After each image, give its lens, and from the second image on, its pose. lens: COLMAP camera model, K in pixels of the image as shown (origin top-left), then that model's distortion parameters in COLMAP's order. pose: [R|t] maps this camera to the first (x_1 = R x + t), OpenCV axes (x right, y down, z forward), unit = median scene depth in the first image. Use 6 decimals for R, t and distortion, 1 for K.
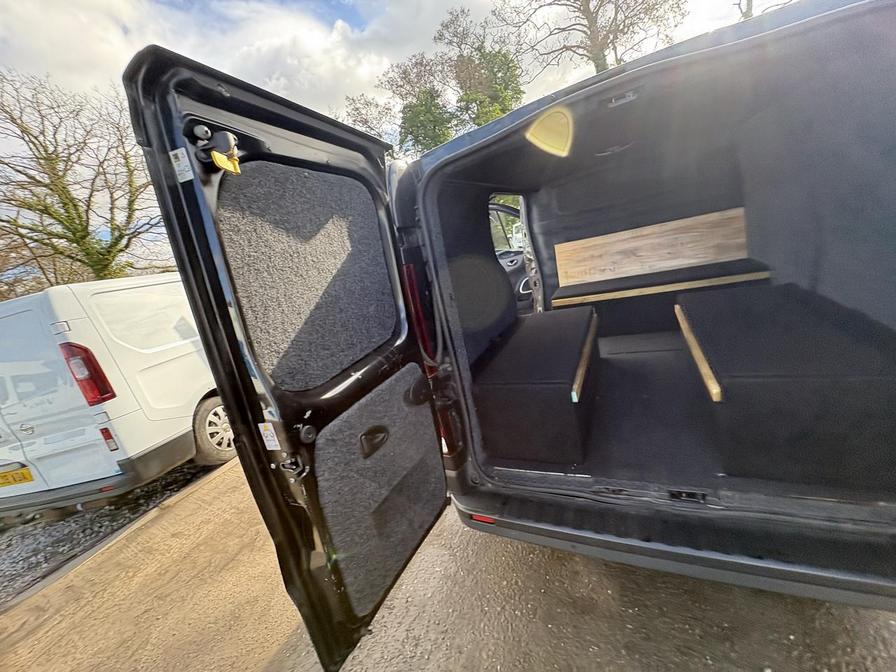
lens RADIAL K [[364.7, 0, 446.1], [0, 364.7, 334.0], [0, 0, 1]] dist [0.000708, -0.000065]
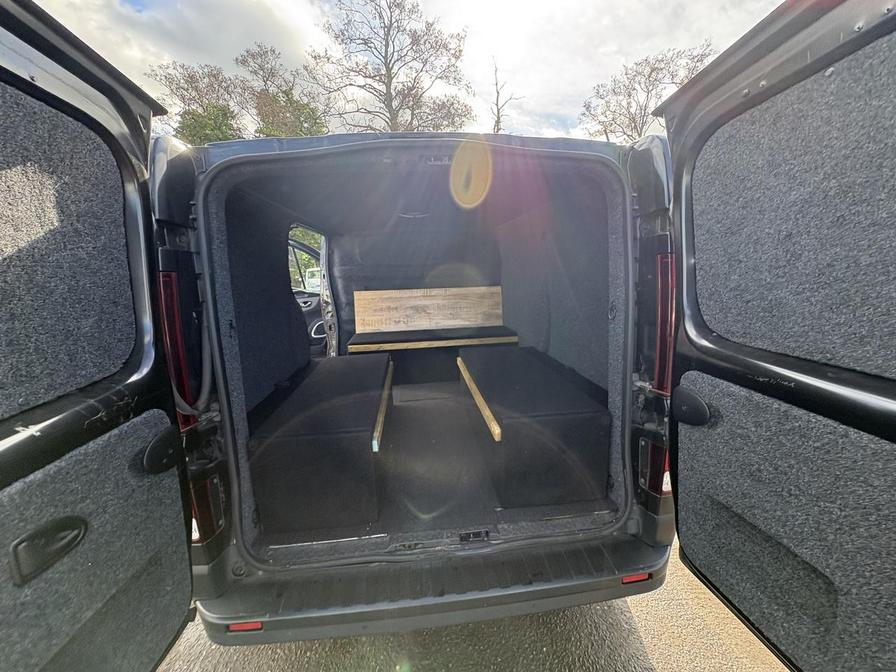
lens RADIAL K [[353.7, 0, 448.3], [0, 353.7, 334.7], [0, 0, 1]] dist [-0.000136, -0.000778]
pose [[0.827935, 0.107195, 0.550484, -0.015755], [-0.026860, 0.988016, -0.151997, 0.023289], [-0.560180, 0.111058, 0.820892, 0.118029]]
